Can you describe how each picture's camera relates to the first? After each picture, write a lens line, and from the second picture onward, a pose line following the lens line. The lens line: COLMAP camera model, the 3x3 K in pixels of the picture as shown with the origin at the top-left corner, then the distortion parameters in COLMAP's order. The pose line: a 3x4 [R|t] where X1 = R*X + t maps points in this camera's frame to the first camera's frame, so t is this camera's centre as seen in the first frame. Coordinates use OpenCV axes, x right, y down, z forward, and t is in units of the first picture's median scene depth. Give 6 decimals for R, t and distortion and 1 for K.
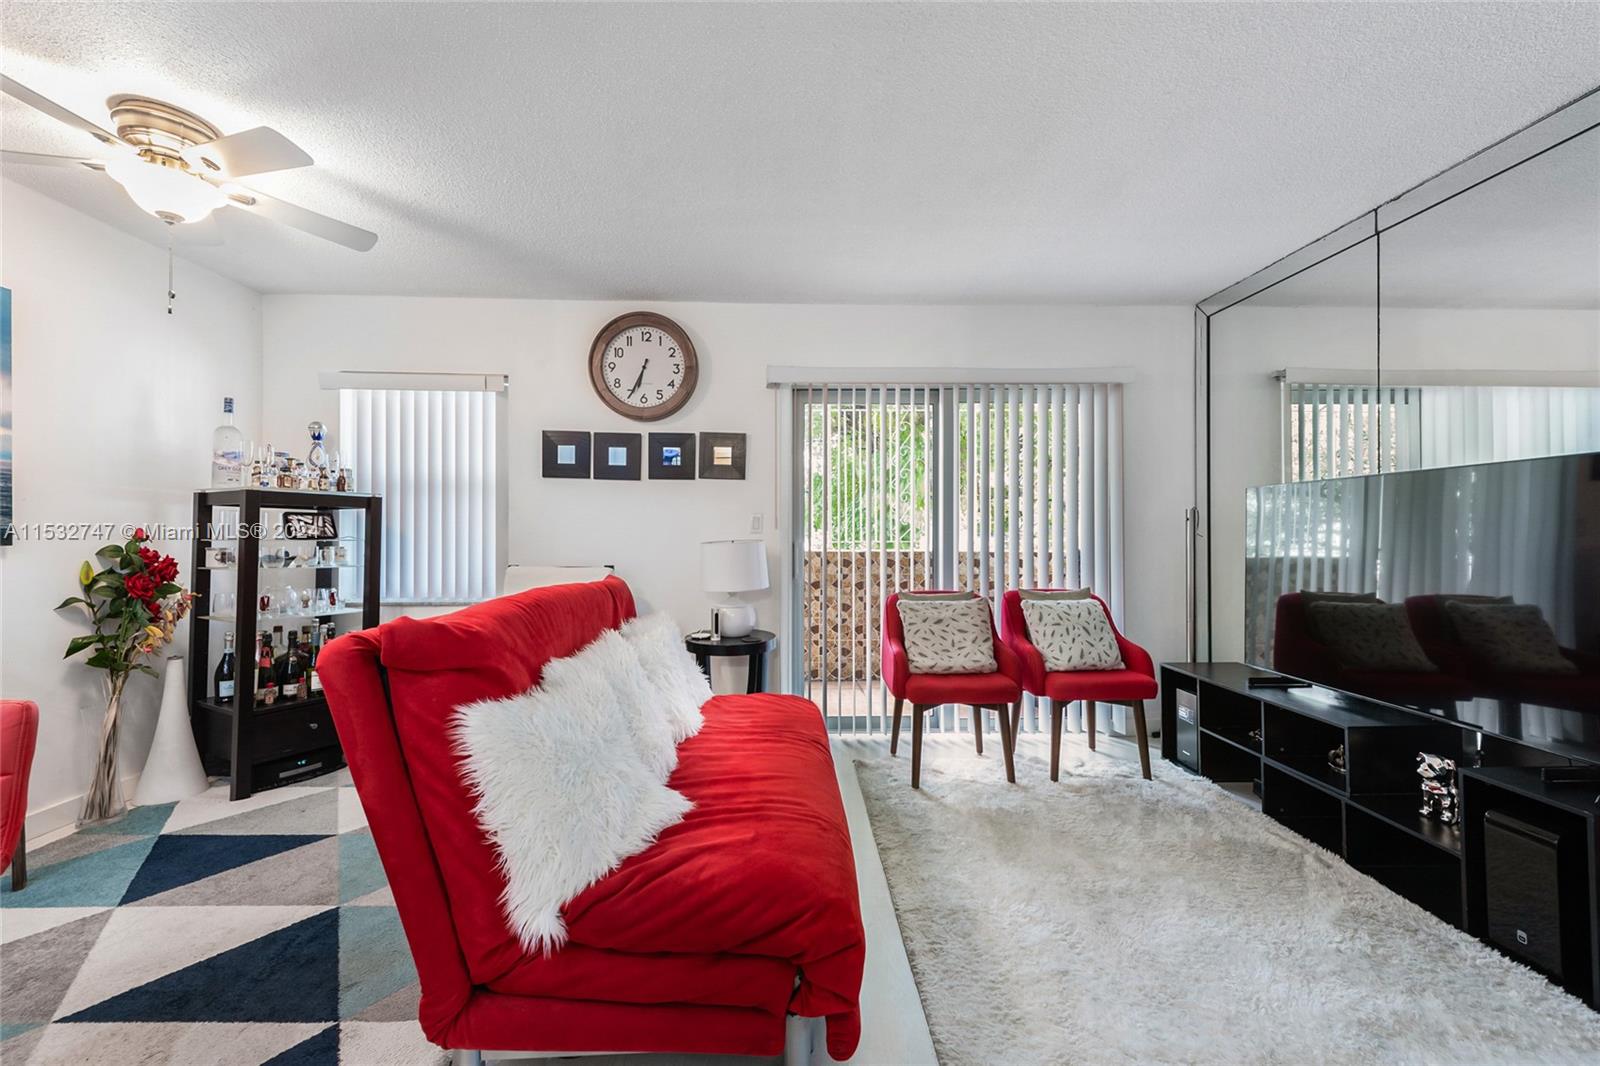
lens RADIAL K [[636.9, 0, 791.0], [0, 636.9, 531.8], [0, 0, 1]] dist [0.019893, -0.003671]
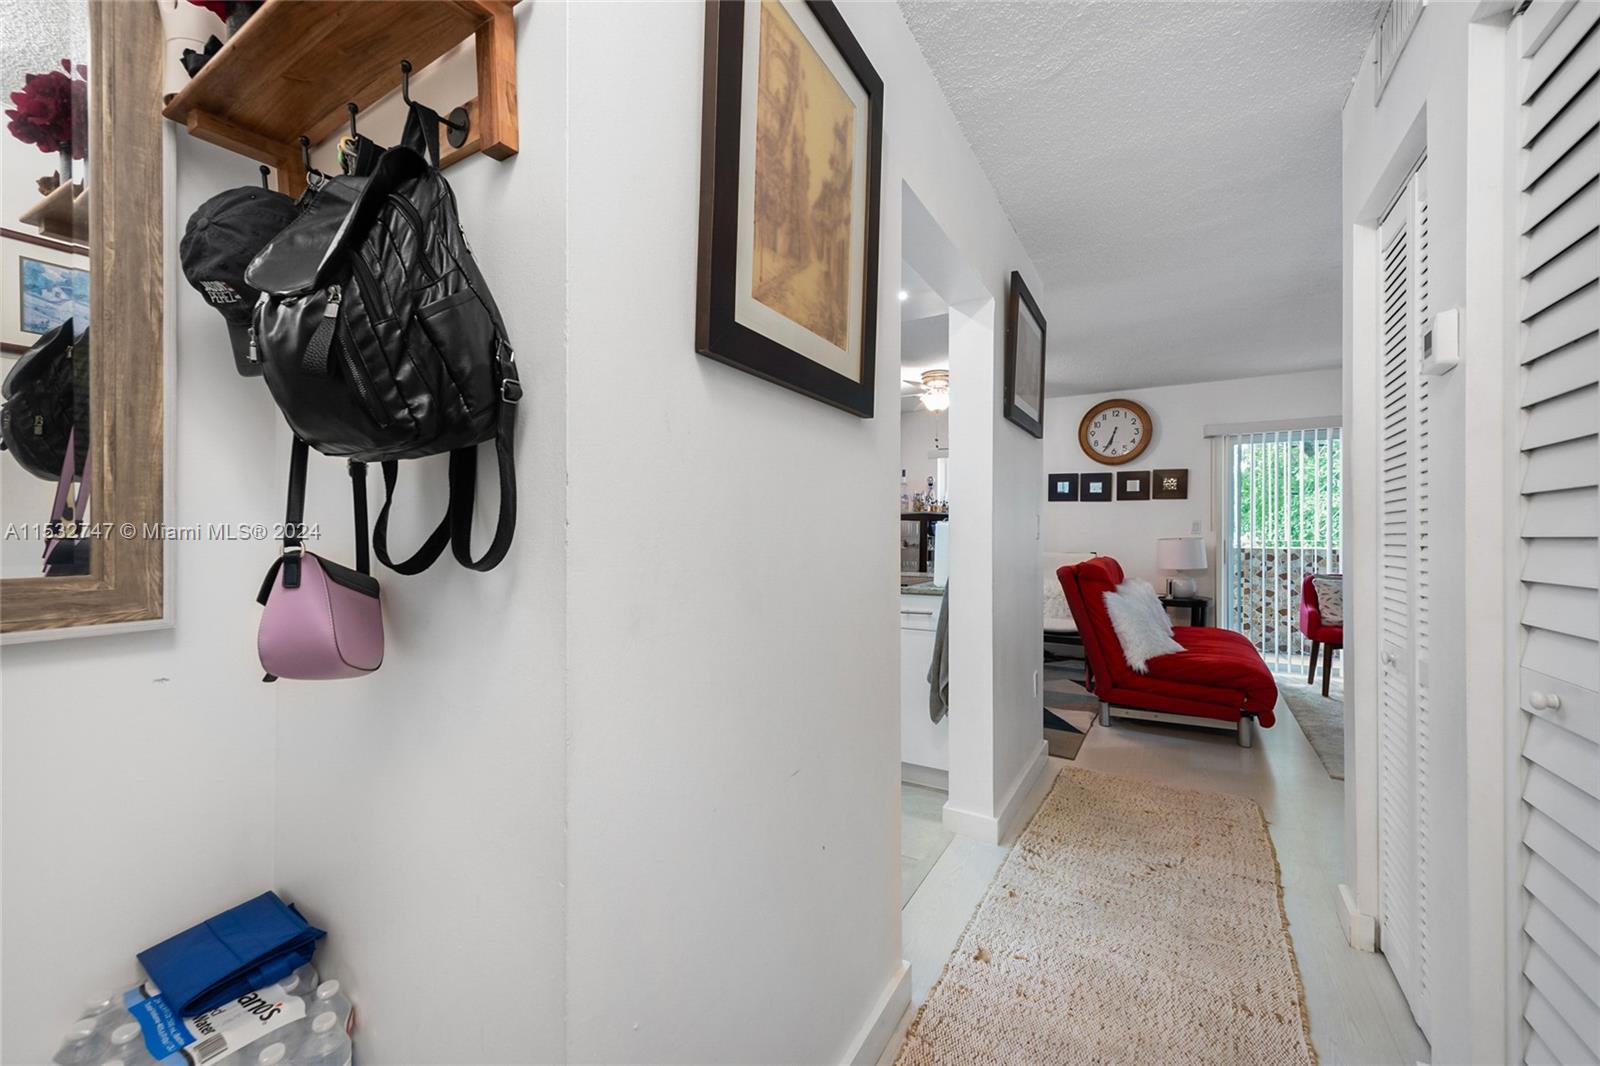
lens RADIAL K [[636.9, 0, 791.6], [0, 636.9, 533.1], [0, 0, 1]] dist [0.019893, -0.003671]
pose [[0.849838, 0.000583, -0.527043, -0.069536], [0.000118, 0.999999, 0.001296, -0.000928], [0.527043, -0.001163, 0.849838, -0.857515]]
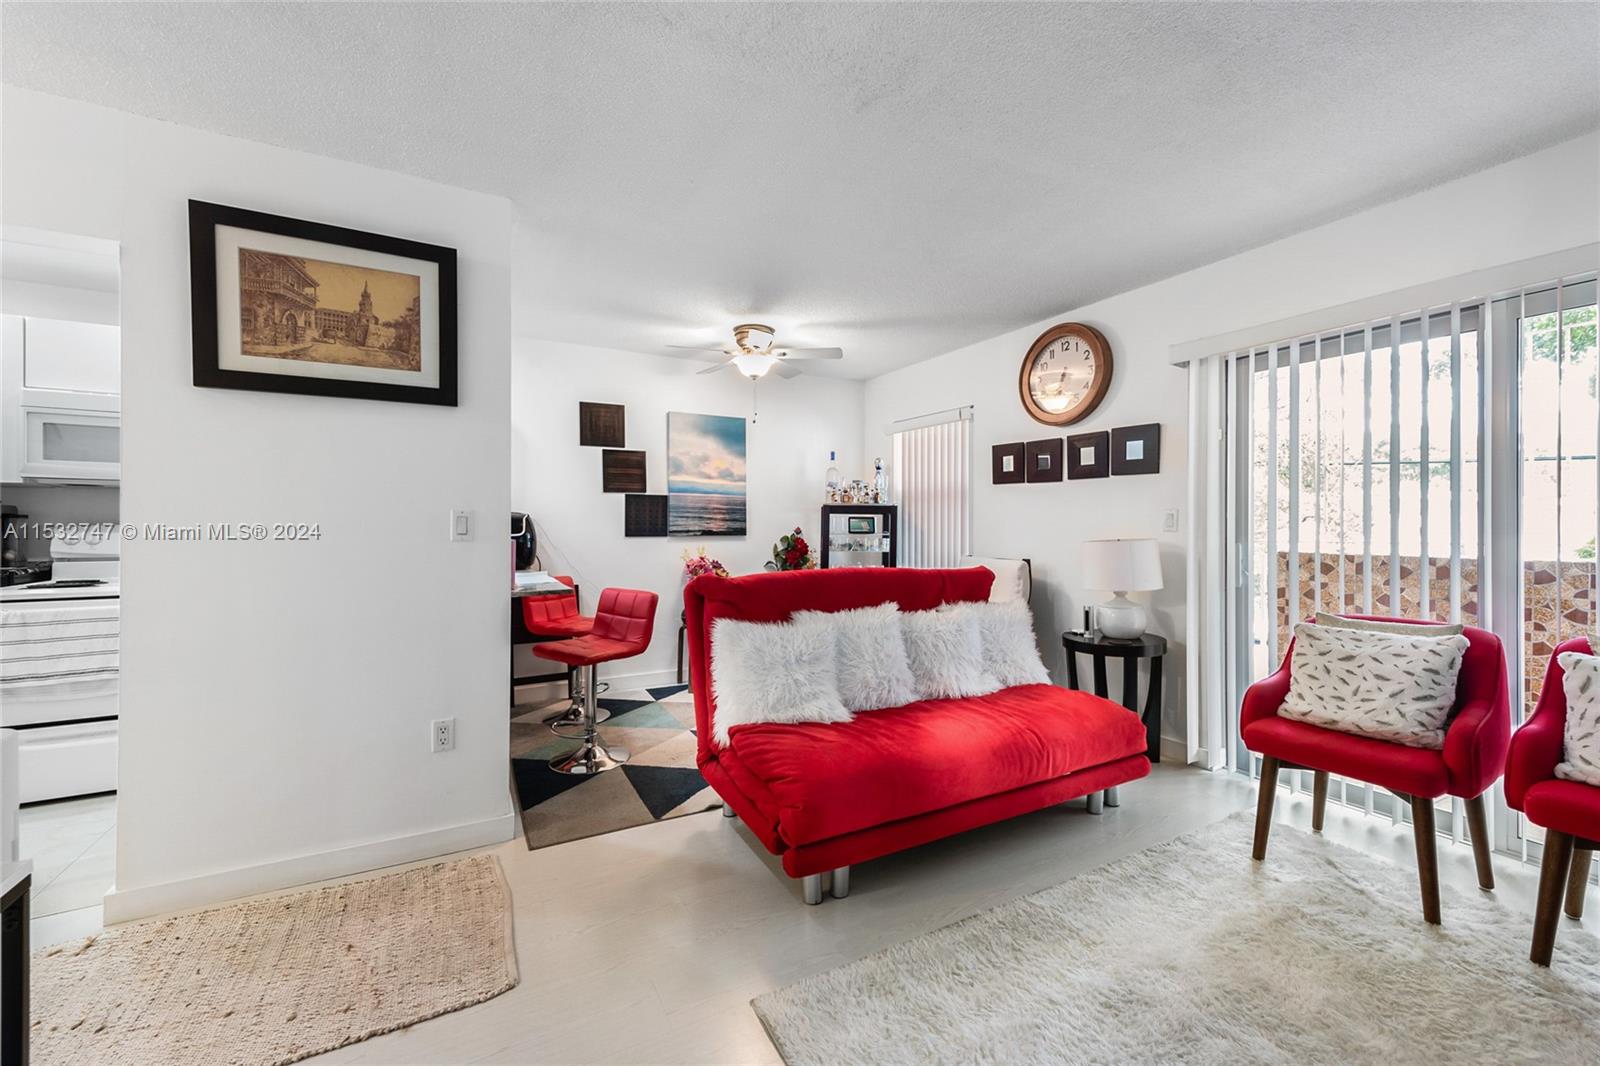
lens RADIAL K [[636.9, 0, 799.4], [0, 636.9, 528.4], [0, 0, 1]] dist [0.019893, -0.003671]
pose [[0.461618, 0.002207, -0.887076, 0.529110], [0.001849, 0.999992, 0.003450, -0.006524], [0.887077, -0.003233, 0.461610, 0.115380]]
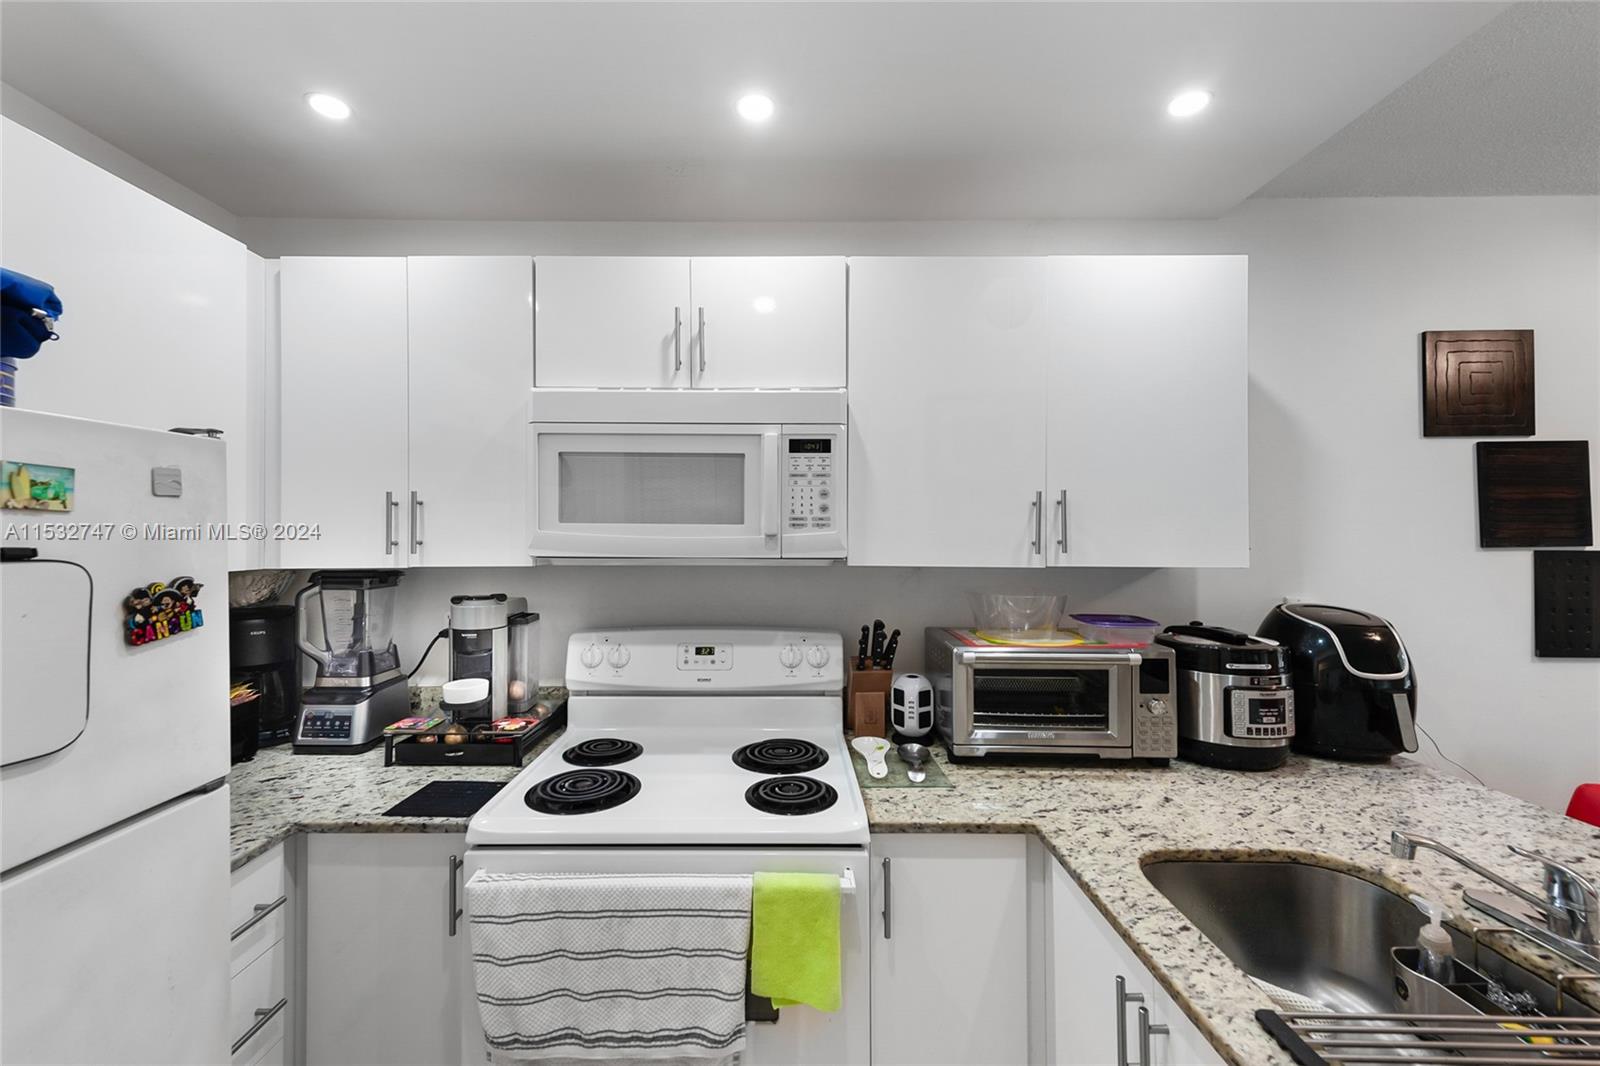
lens RADIAL K [[636.9, 0, 785.9], [0, 636.9, 534.8], [0, 0, 1]] dist [0.019893, -0.003671]
pose [[-0.028962, -0.007479, -0.999553, -0.261581], [0.003121, 0.999966, -0.007573, -0.085948], [0.999576, -0.003339, -0.028937, -0.205637]]
